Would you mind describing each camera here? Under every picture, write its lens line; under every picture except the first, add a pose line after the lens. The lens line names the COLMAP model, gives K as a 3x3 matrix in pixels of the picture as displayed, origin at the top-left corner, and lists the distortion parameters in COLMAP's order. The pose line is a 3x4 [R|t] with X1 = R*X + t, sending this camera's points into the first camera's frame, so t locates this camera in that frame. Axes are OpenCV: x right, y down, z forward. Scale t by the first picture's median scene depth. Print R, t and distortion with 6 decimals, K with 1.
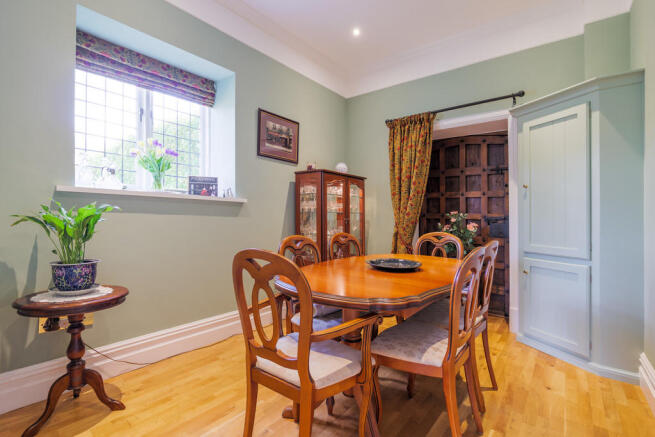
lens RADIAL K [[310.4, 0, 328.0], [0, 310.4, 213.8], [0, 0, 1]] dist [-0.020723, 0.006047]
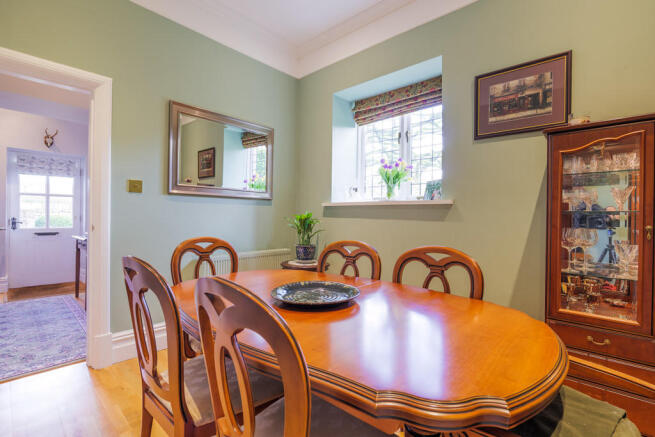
lens RADIAL K [[310.4, 0, 328.5], [0, 310.4, 220.2], [0, 0, 1]] dist [-0.020723, 0.006047]
pose [[-0.065096, -0.017909, -0.997718, 0.593138], [-0.007762, 0.999818, -0.017440, 0.024581], [0.997849, 0.006609, -0.065223, 0.762901]]
